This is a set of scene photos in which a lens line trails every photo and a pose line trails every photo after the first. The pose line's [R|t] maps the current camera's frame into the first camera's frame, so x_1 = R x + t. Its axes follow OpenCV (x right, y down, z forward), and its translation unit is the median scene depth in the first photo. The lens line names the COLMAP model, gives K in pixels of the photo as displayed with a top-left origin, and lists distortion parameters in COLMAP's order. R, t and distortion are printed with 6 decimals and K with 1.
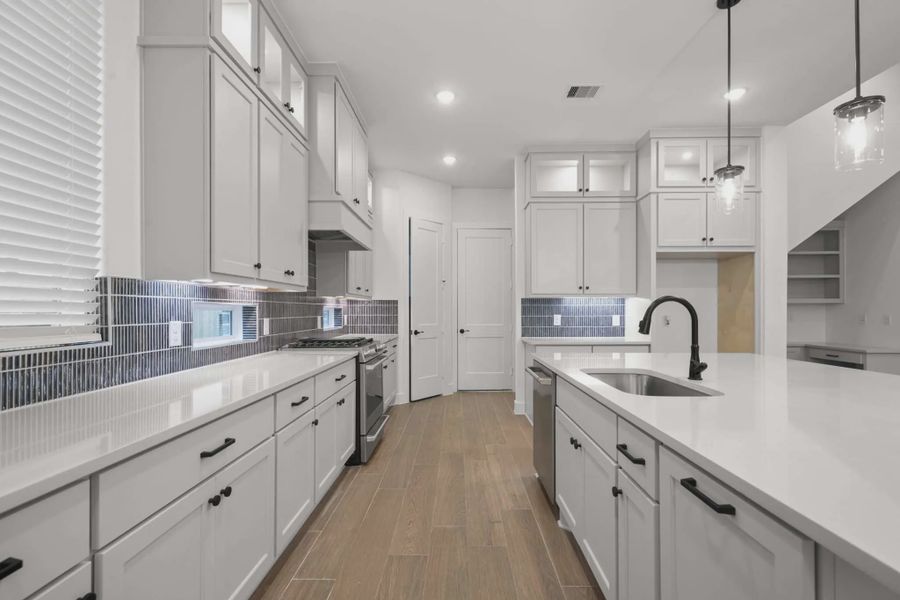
lens RADIAL K [[405.4, 0, 452.1], [0, 405.4, 311.9], [0, 0, 1]] dist [-0.012227, -0.000318]
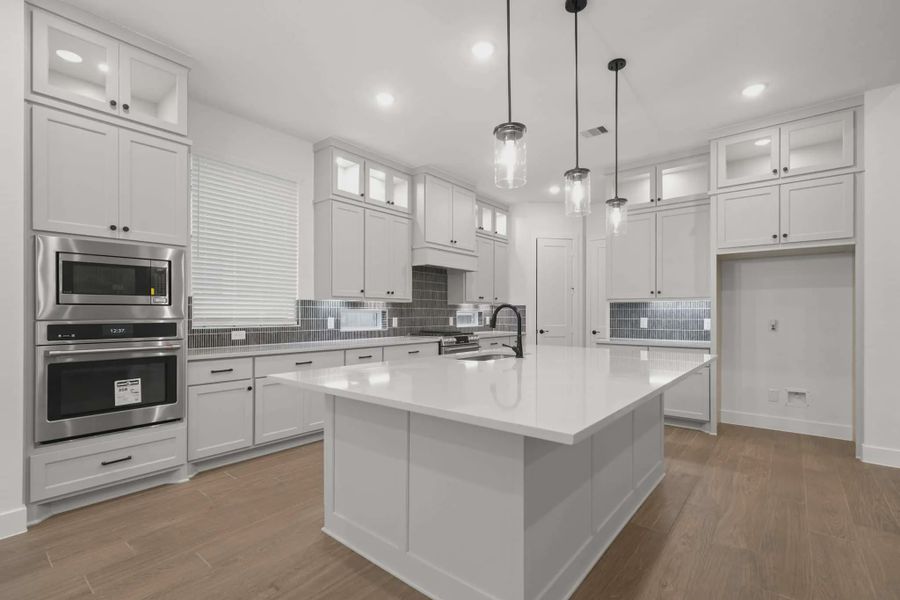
lens RADIAL K [[405.4, 0, 452.1], [0, 405.4, 311.9], [0, 0, 1]] dist [-0.012227, -0.000318]
pose [[0.780419, -0.000144, -0.625257, 0.841488], [-0.005110, 0.999965, -0.006609, 0.001632], [0.625236, 0.008353, 0.780391, -0.228158]]
